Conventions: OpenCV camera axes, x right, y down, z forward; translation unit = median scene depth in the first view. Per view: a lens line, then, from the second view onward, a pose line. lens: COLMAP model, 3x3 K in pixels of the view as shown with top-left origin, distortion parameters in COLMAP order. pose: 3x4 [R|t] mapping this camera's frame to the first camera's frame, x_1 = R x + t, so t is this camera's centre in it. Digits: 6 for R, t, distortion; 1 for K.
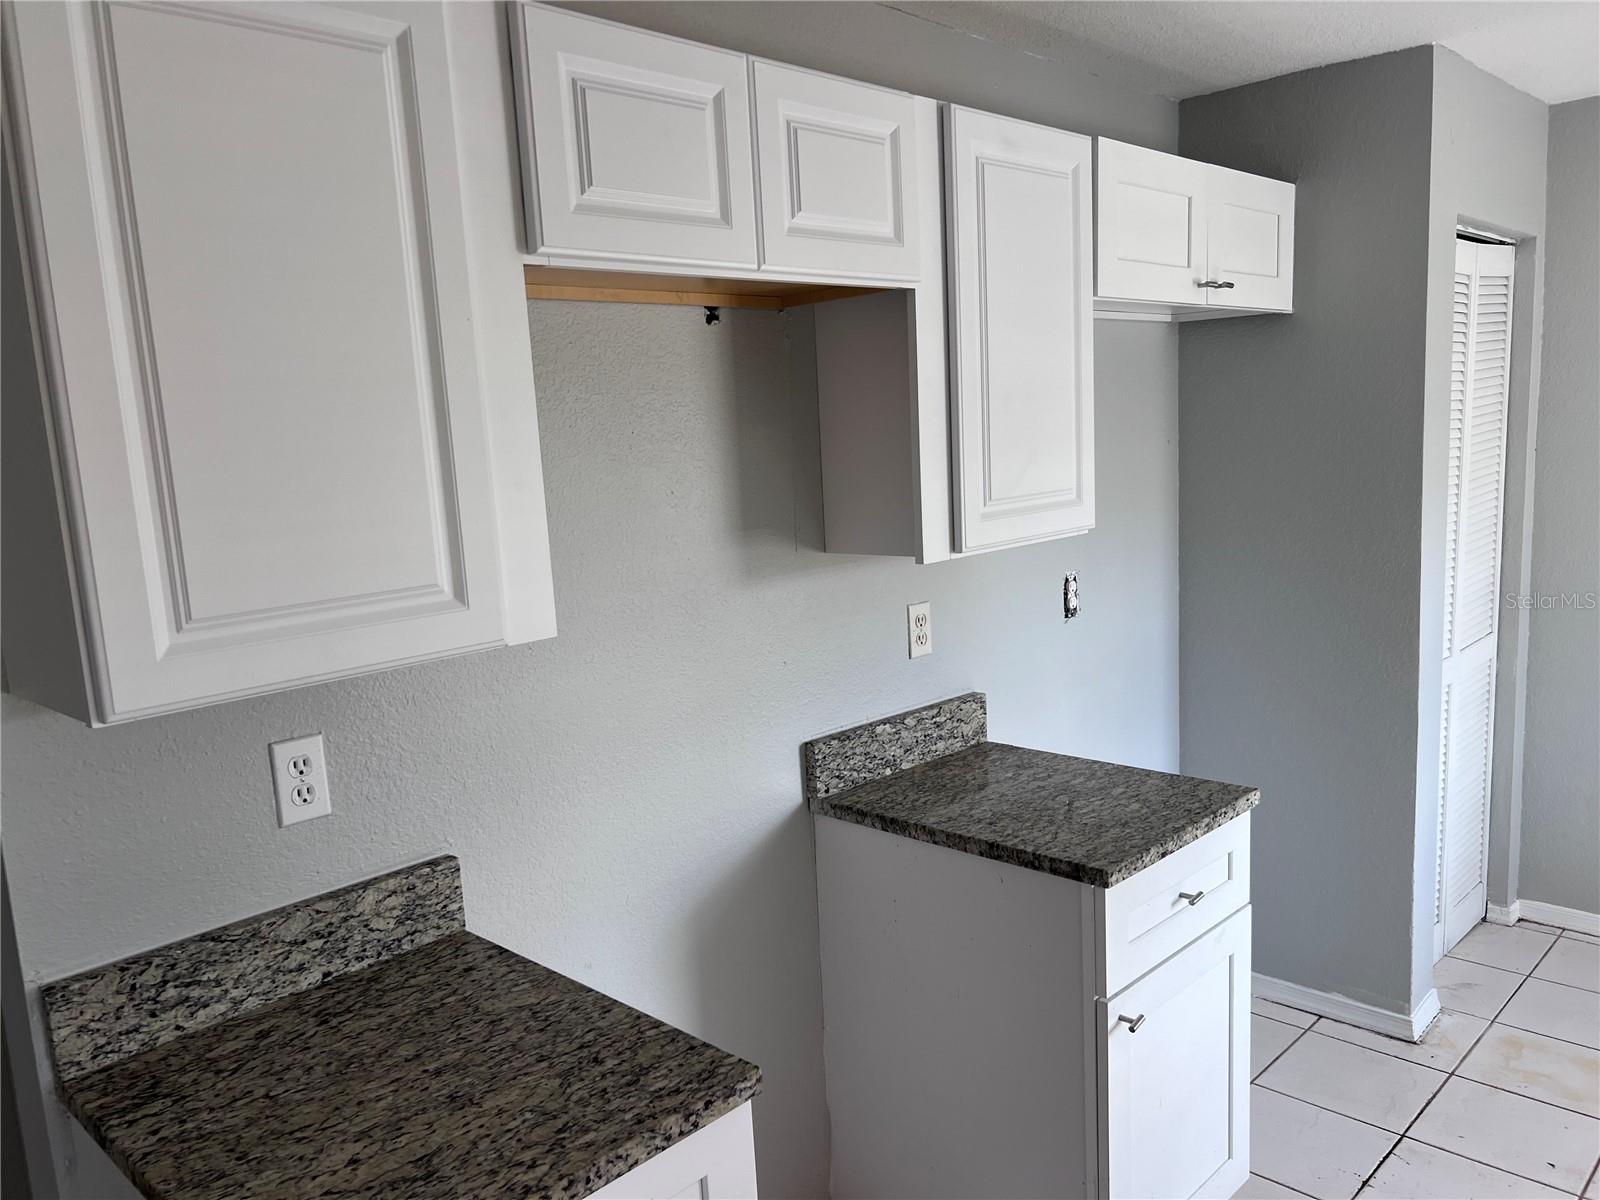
lens RADIAL K [[1209.7, 0, 801.5], [0, 1209.7, 634.2], [0, 0, 1]] dist [0.056973, -0.067191]
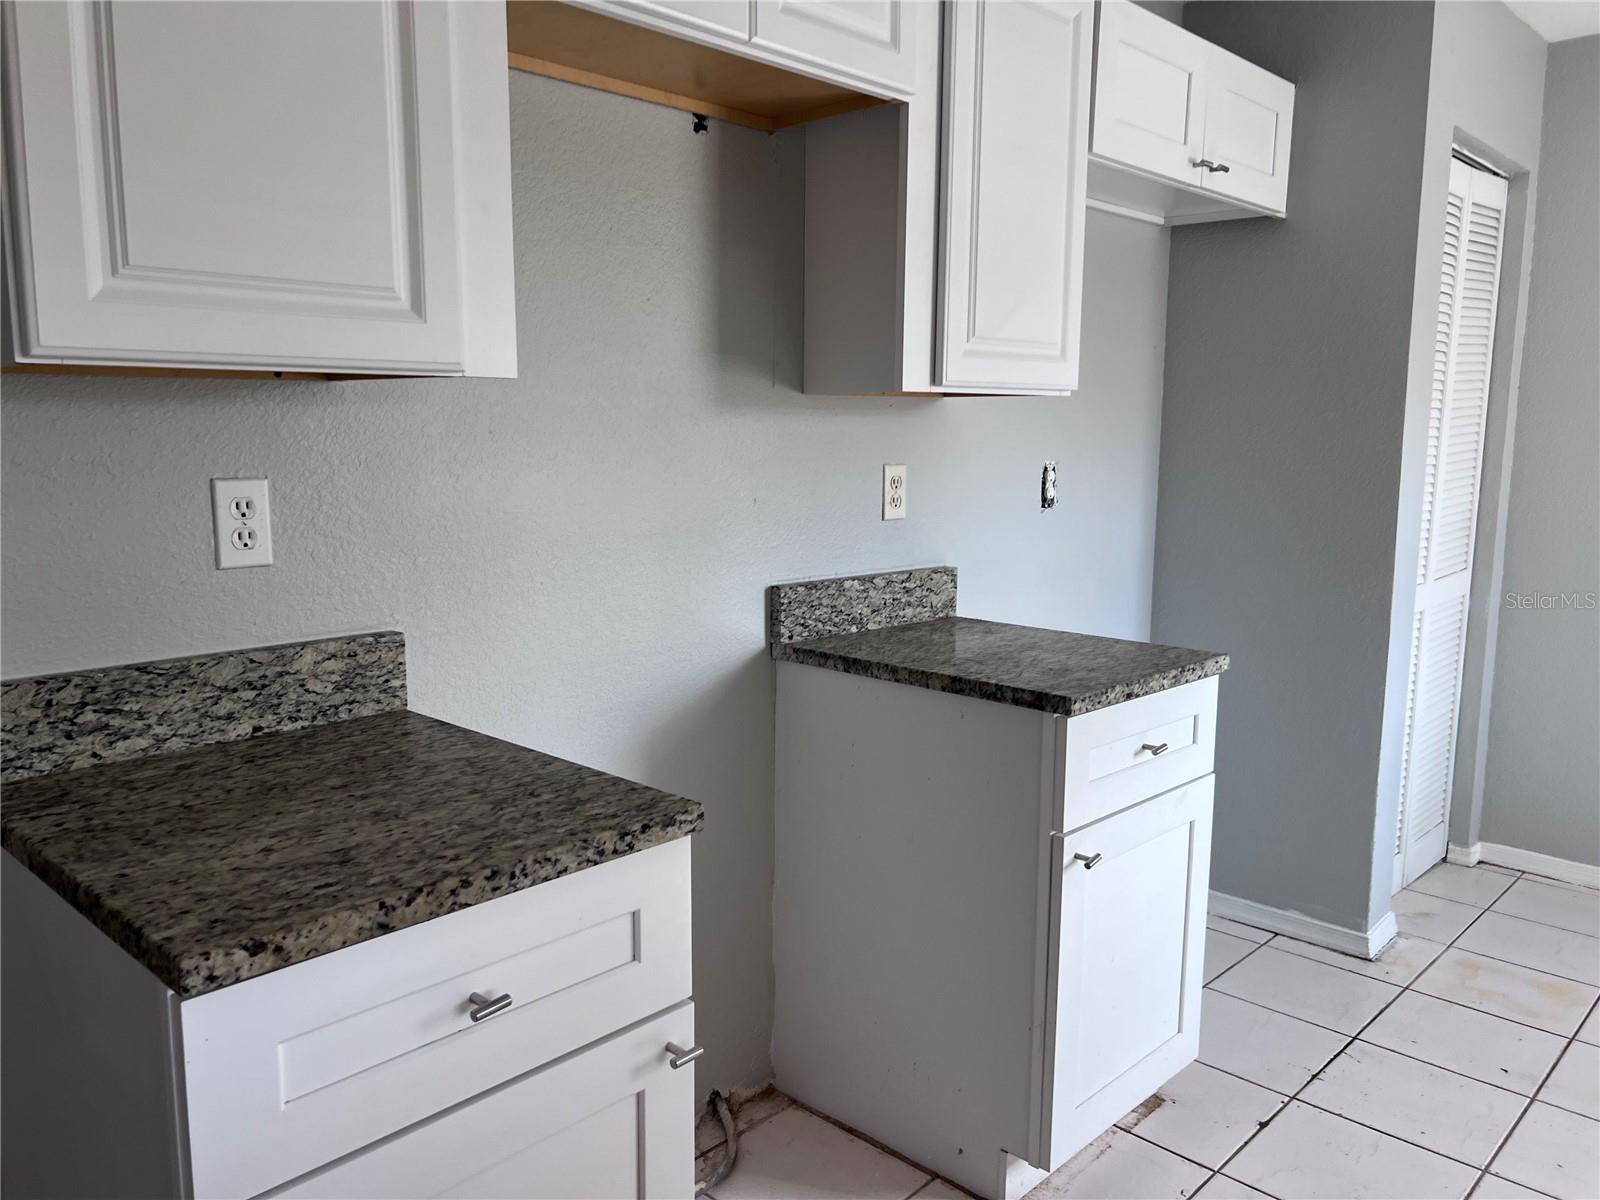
lens RADIAL K [[1209.7, 0, 797.5], [0, 1209.7, 597.5], [0, 0, 1]] dist [0.056973, -0.067191]
pose [[0.998247, 0.056891, 0.016289, 0.009963], [-0.056638, 0.998273, -0.015608, 0.123734], [-0.017149, 0.014658, 0.999745, 0.023935]]
